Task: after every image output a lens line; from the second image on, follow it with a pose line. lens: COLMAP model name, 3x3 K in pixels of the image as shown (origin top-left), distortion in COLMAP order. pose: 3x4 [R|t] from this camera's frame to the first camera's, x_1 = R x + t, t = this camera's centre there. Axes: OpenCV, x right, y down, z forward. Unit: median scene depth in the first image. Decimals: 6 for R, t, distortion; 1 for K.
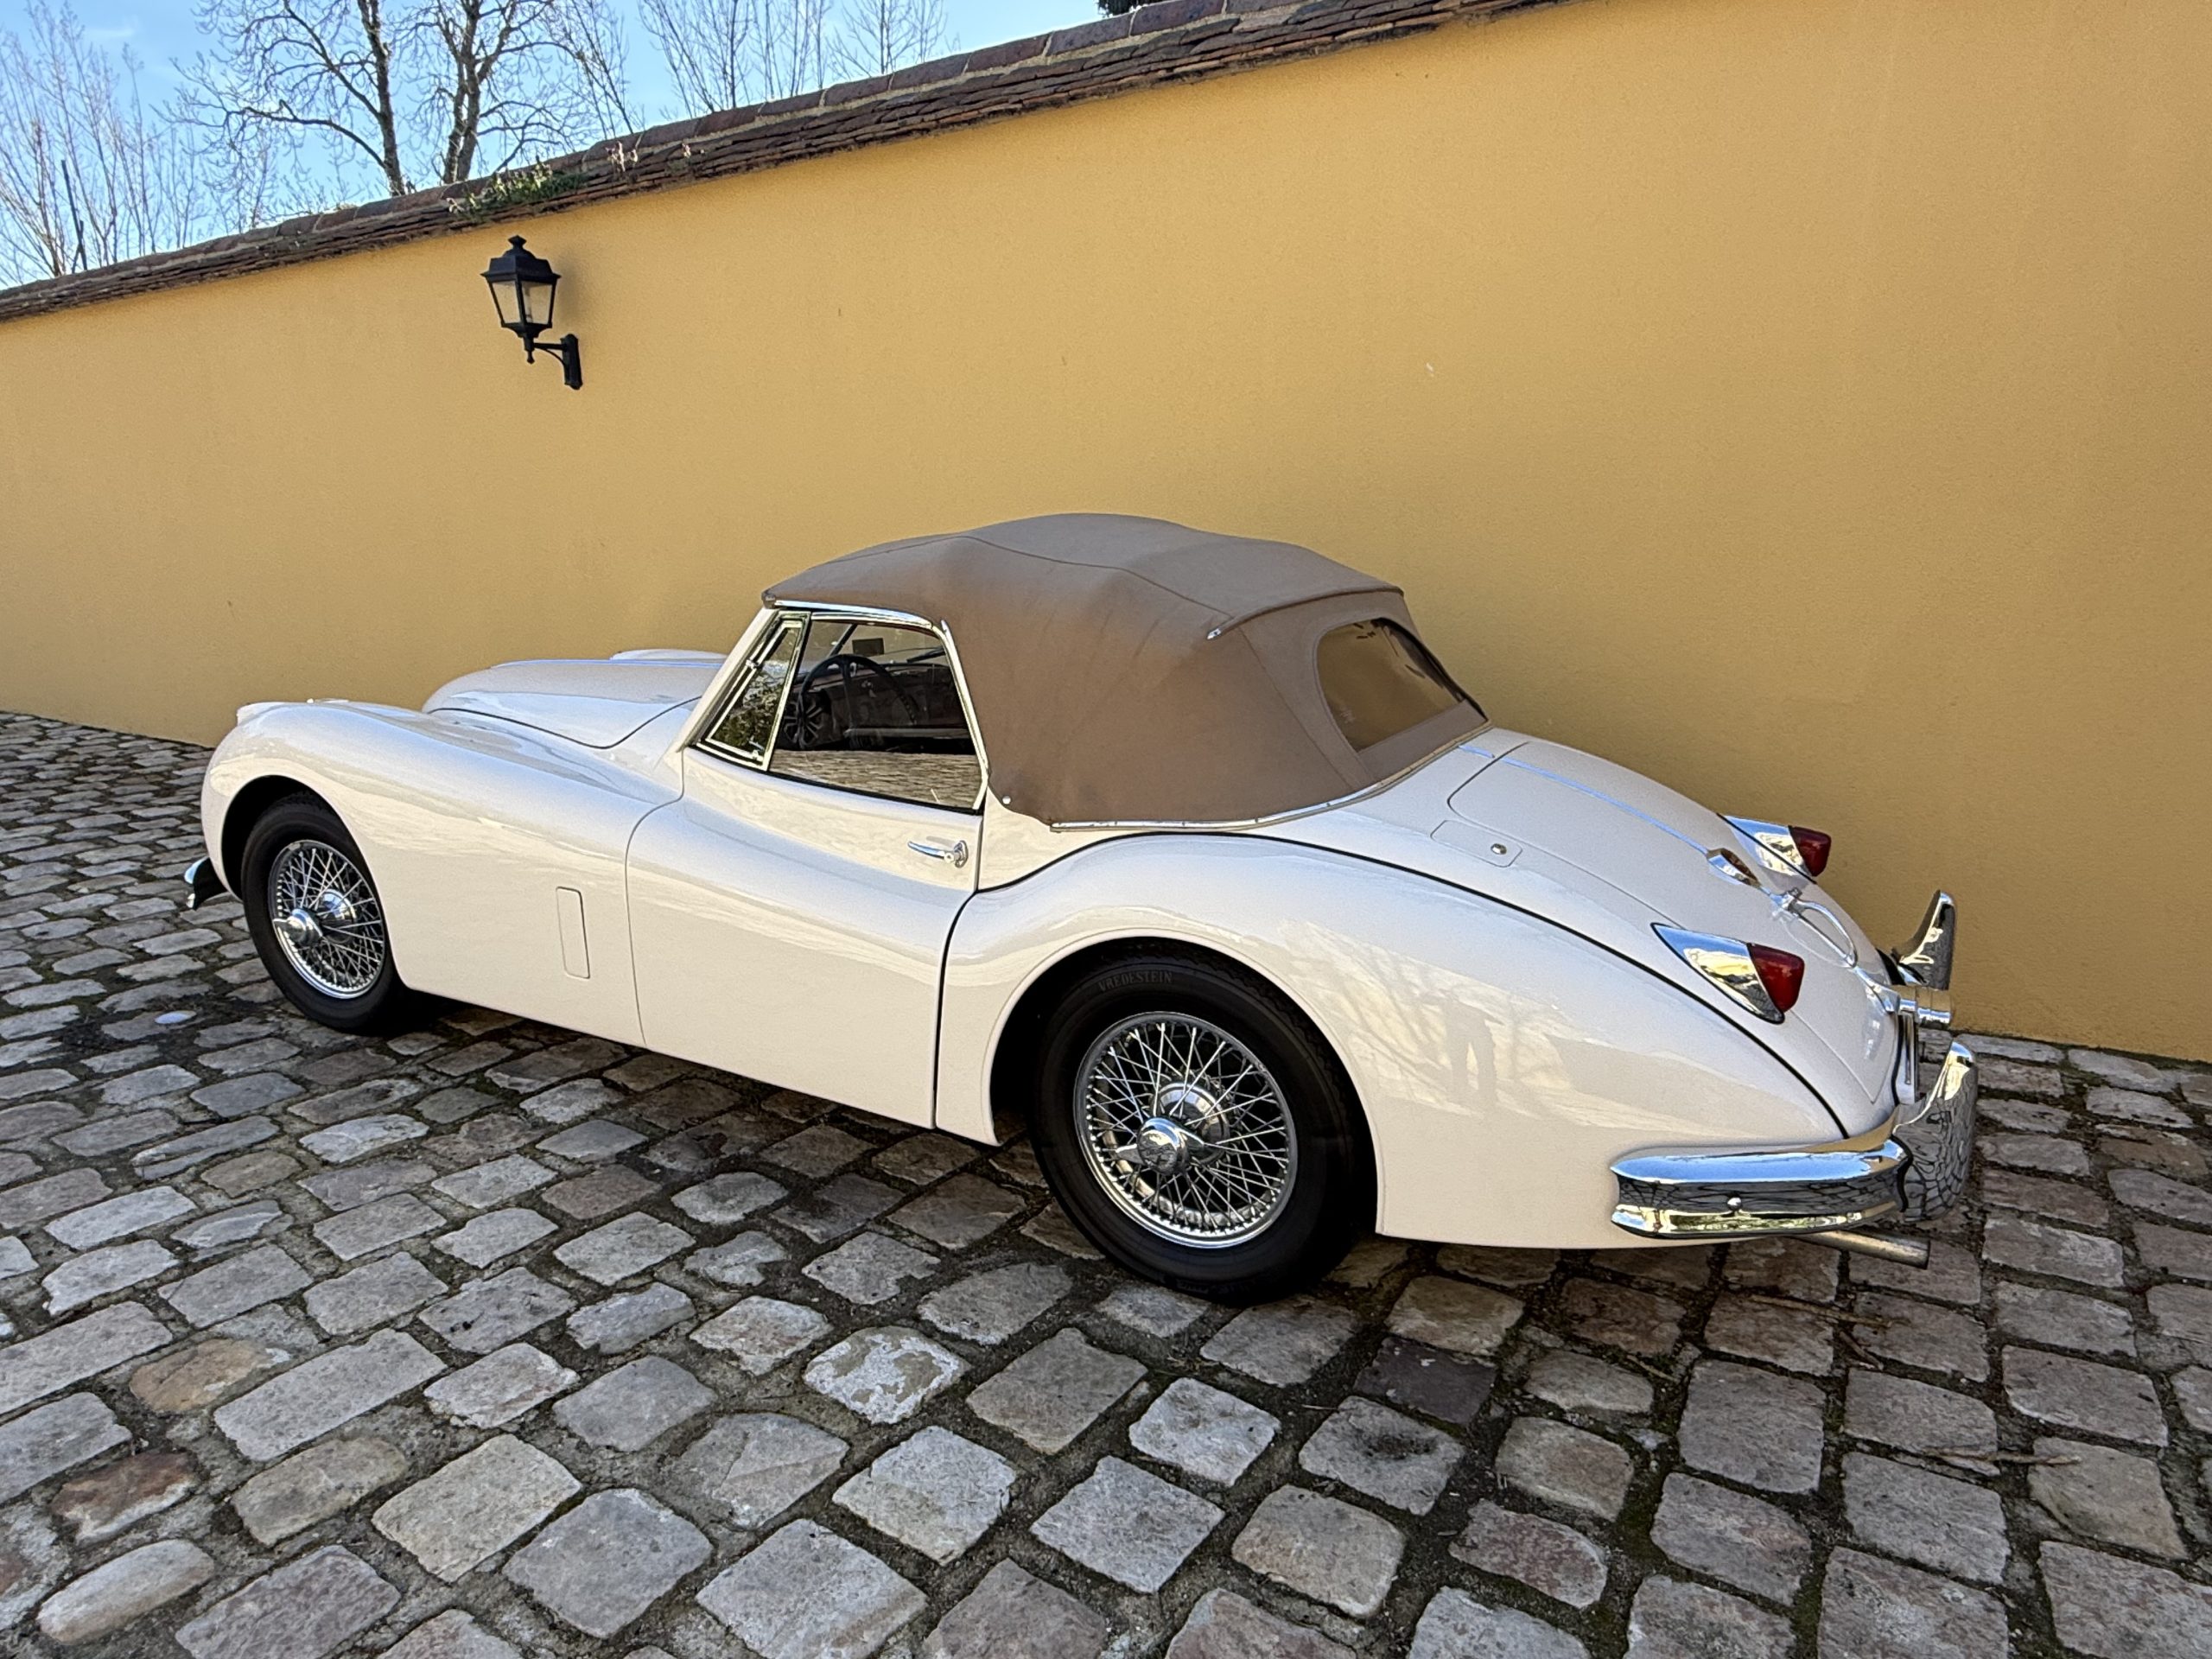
lens RADIAL K [[1350.5, 0, 1106.8], [0, 1350.5, 831.2], [0, 0, 1]] dist [0.000055, -0.000437]
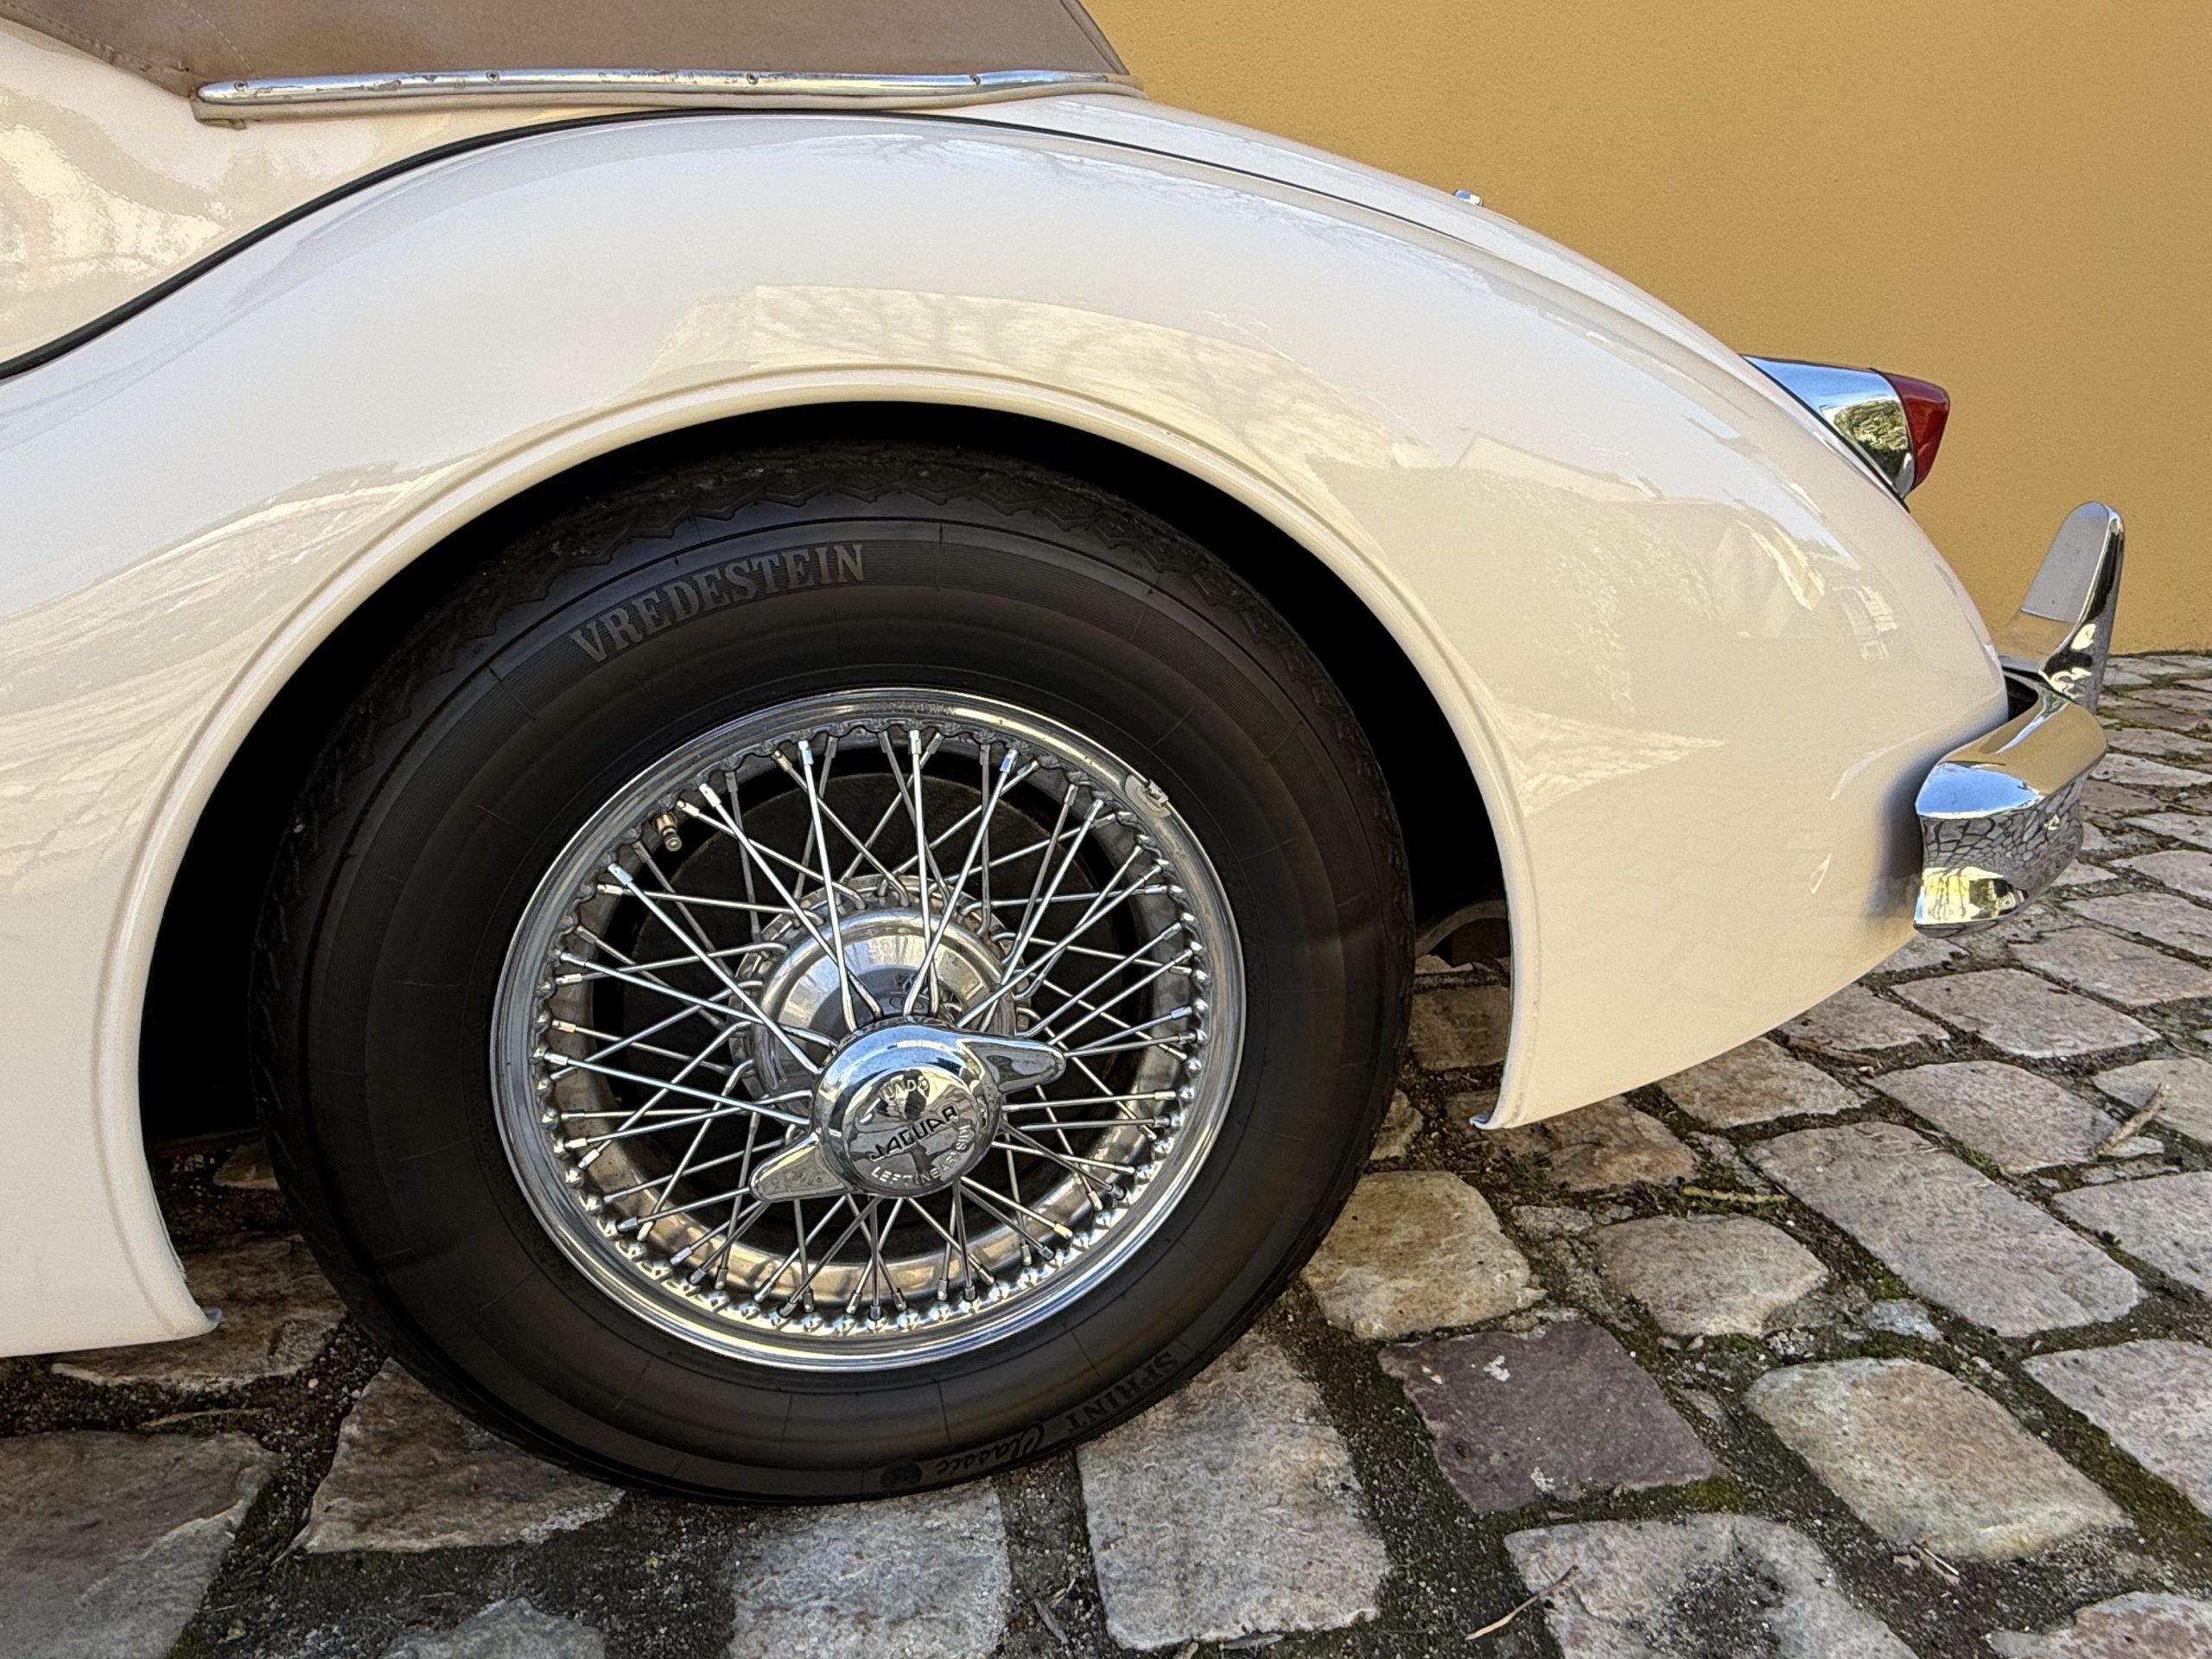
lens RADIAL K [[1350.5, 0, 1071.1], [0, 1350.5, 819.5], [0, 0, 1]] dist [0.000055, -0.000437]
pose [[0.724452, -0.188338, 0.663097, -0.119453], [0.139649, 0.982104, 0.126375, 0.124663], [-0.675031, 0.001048, 0.737788, 0.698342]]
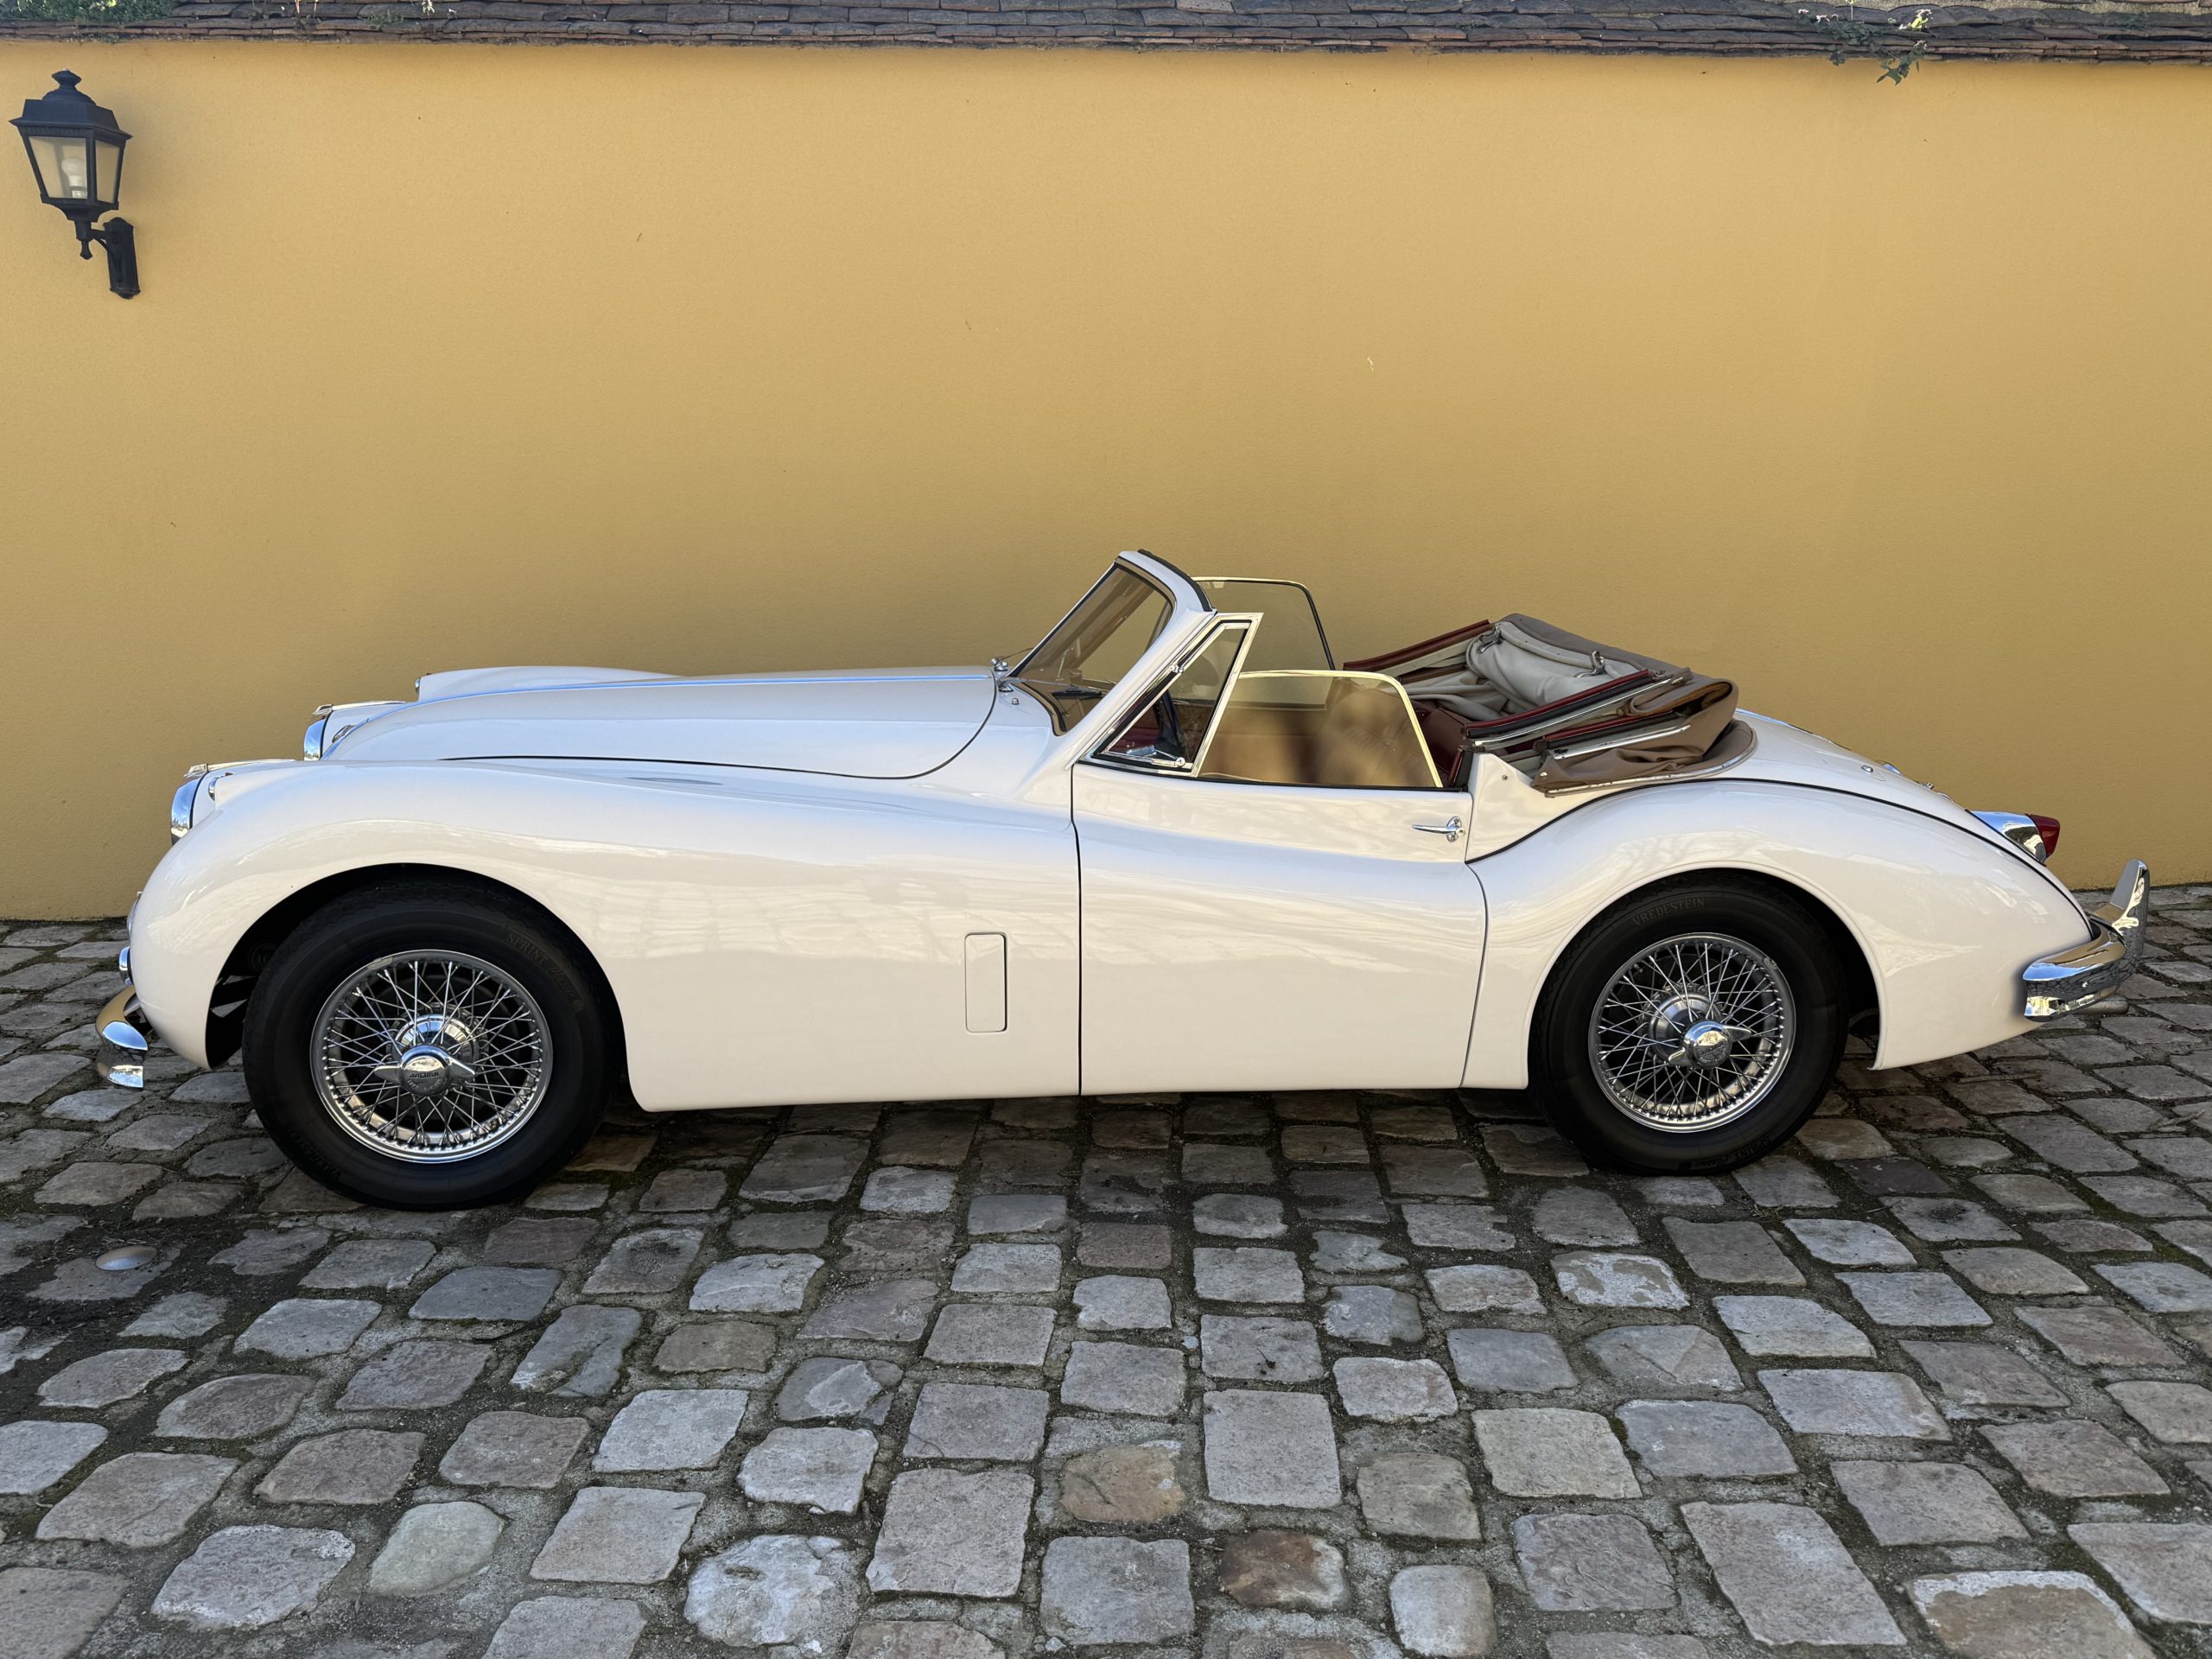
lens RADIAL K [[1664.4, 0, 1120.3], [0, 1664.4, 824.0], [0, 0, 1]] dist [0.059402, -0.070332]
pose [[0.816705, -0.110812, 0.566315, -1.131042], [0.118225, 0.992703, 0.023747, -0.053522], [-0.564814, 0.047558, 0.823847, 0.058845]]
